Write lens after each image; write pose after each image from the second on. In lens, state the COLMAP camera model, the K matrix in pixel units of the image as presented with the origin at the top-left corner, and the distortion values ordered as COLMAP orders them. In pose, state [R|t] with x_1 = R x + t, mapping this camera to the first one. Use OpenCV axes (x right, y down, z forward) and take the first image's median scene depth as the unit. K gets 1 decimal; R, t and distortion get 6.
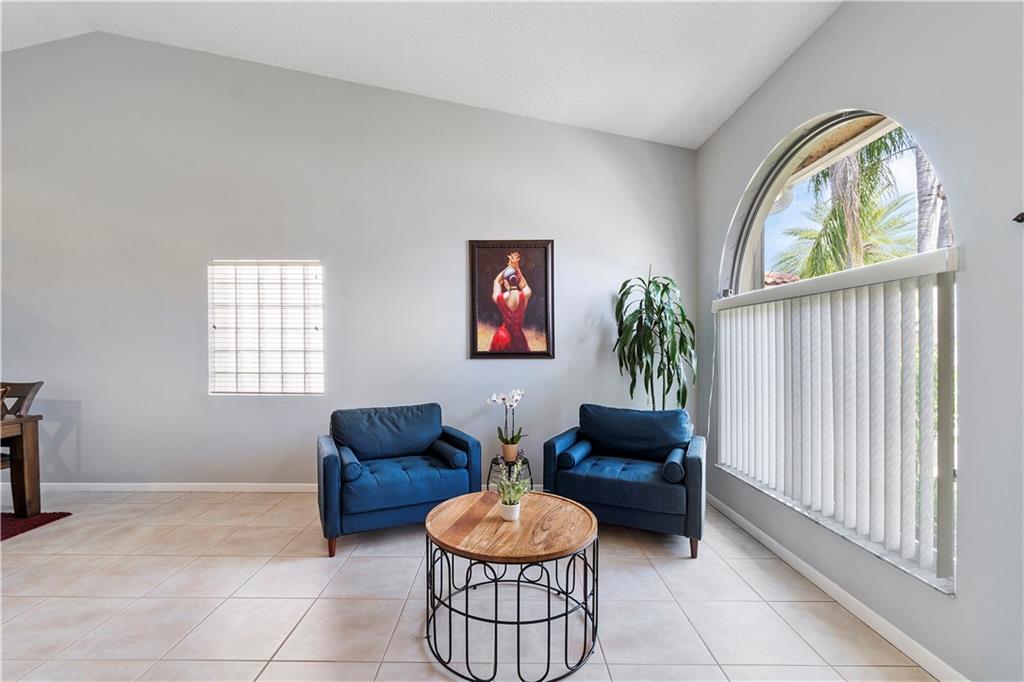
lens RADIAL K [[445.3, 0, 510.8], [0, 445.3, 353.3], [0, 0, 1]] dist [-0.003932, 0.000658]
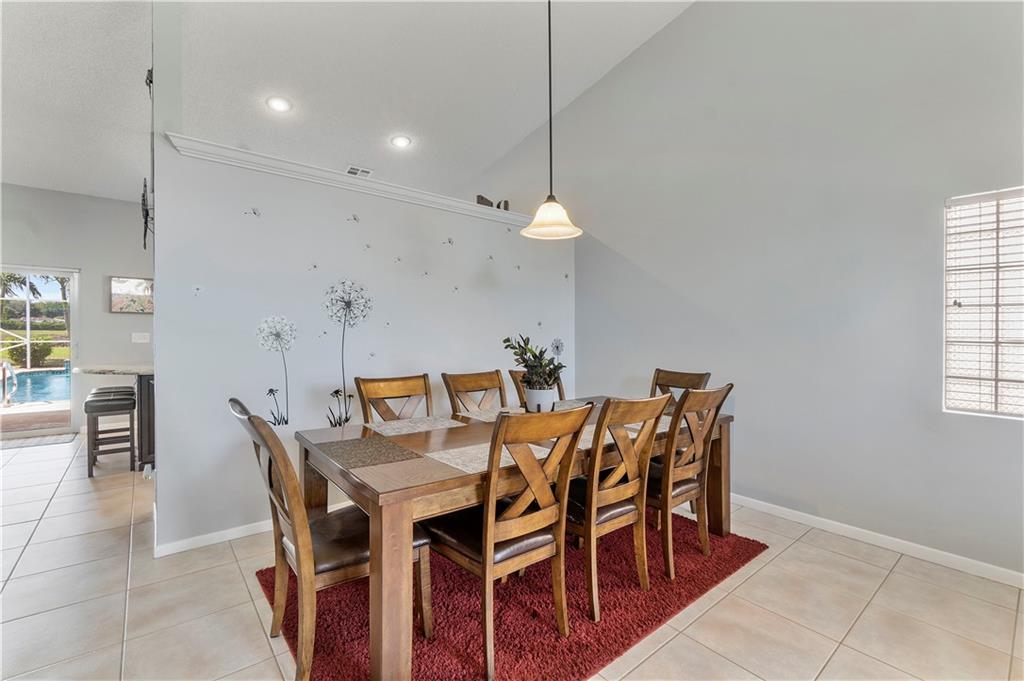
lens RADIAL K [[445.3, 0, 512.4], [0, 445.3, 338.9], [0, 0, 1]] dist [-0.003932, 0.000658]
pose [[0.650219, 0.017910, -0.759535, -0.599615], [-0.023984, 0.999708, 0.003042, 0.003175], [0.759368, 0.016238, 0.650459, 0.123225]]
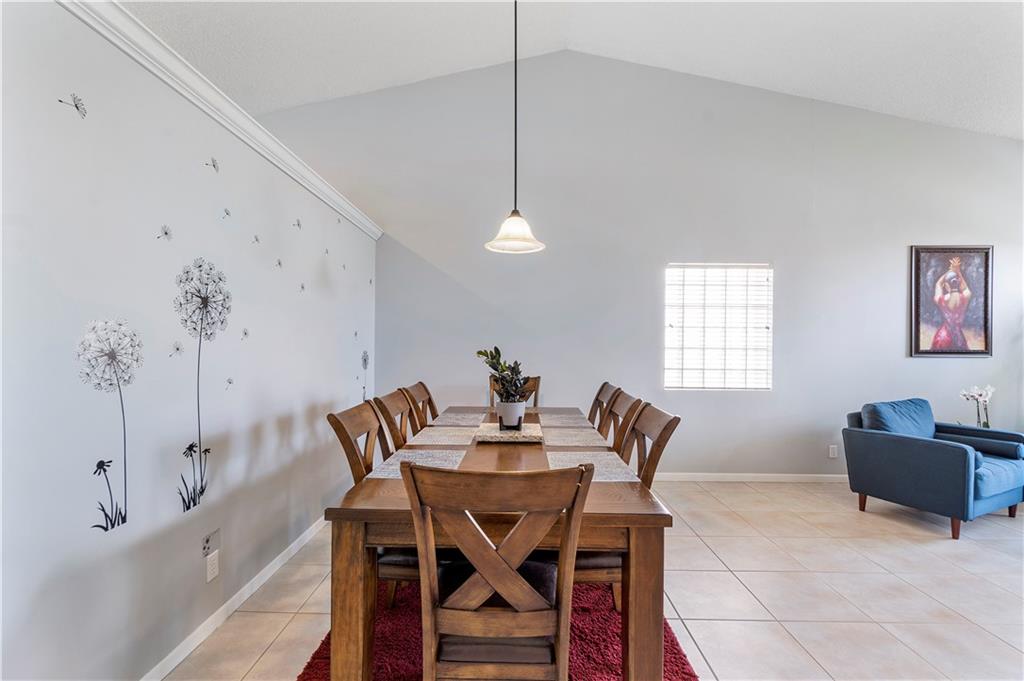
lens RADIAL K [[445.3, 0, 505.8], [0, 445.3, 346.9], [0, 0, 1]] dist [-0.003932, 0.000658]
pose [[0.999968, 0.004571, -0.006515, -1.057430], [-0.004631, 0.999946, -0.009340, 0.003203], [0.006472, 0.009370, 0.999935, -0.066423]]
